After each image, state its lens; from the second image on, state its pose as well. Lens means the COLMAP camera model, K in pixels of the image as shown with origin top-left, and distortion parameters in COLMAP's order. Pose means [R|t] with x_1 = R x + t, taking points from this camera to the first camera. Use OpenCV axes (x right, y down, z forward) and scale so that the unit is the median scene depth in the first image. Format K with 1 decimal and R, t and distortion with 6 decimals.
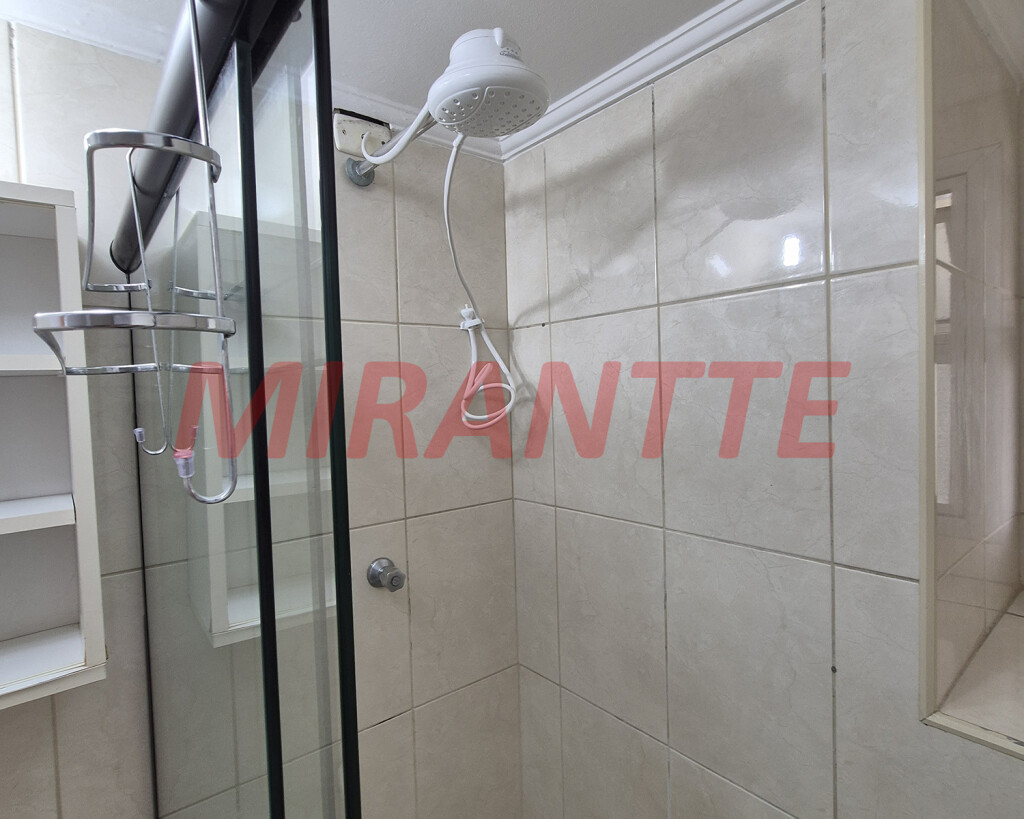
lens RADIAL K [[561.4, 0, 518.2], [0, 561.4, 409.9], [0, 0, 1]] dist [-0.003457, 0.001040]
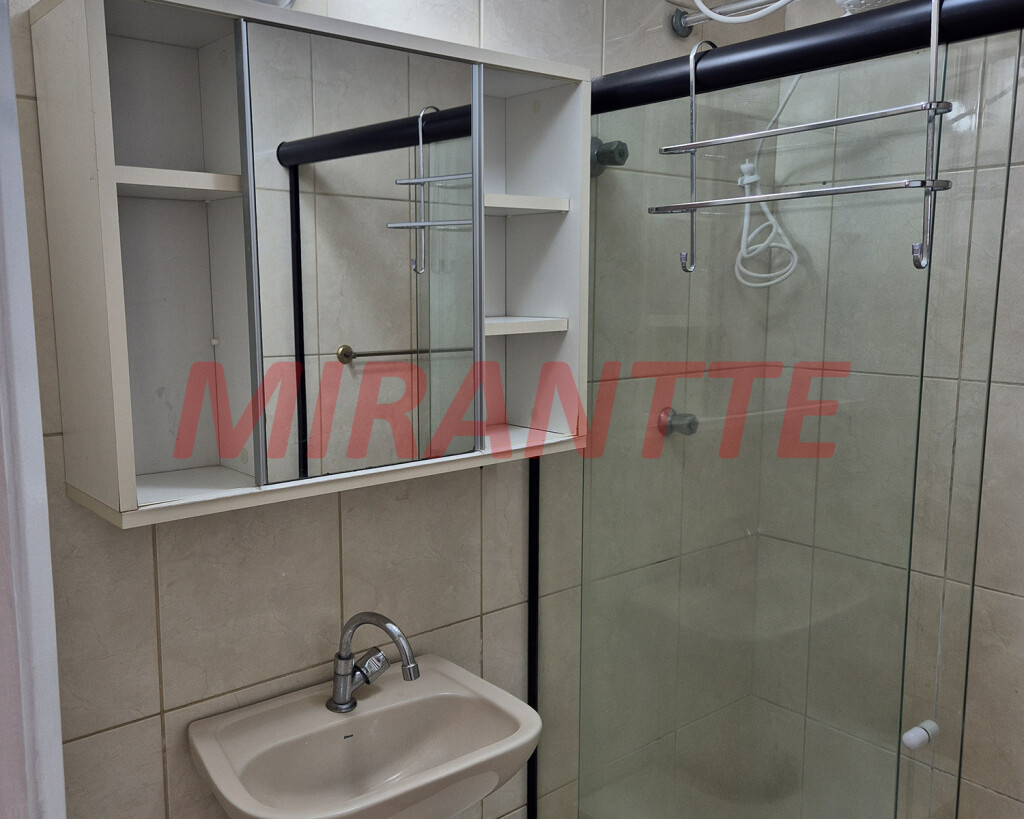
lens RADIAL K [[916.2, 0, 507.7], [0, 916.2, 406.4], [0, 0, 1]] dist [0.070065, -0.006450]
pose [[0.999118, 0.033338, 0.025534, -0.536818], [-0.035698, 0.994510, 0.098369, 0.096104], [-0.022114, -0.099193, 0.994822, -0.634307]]
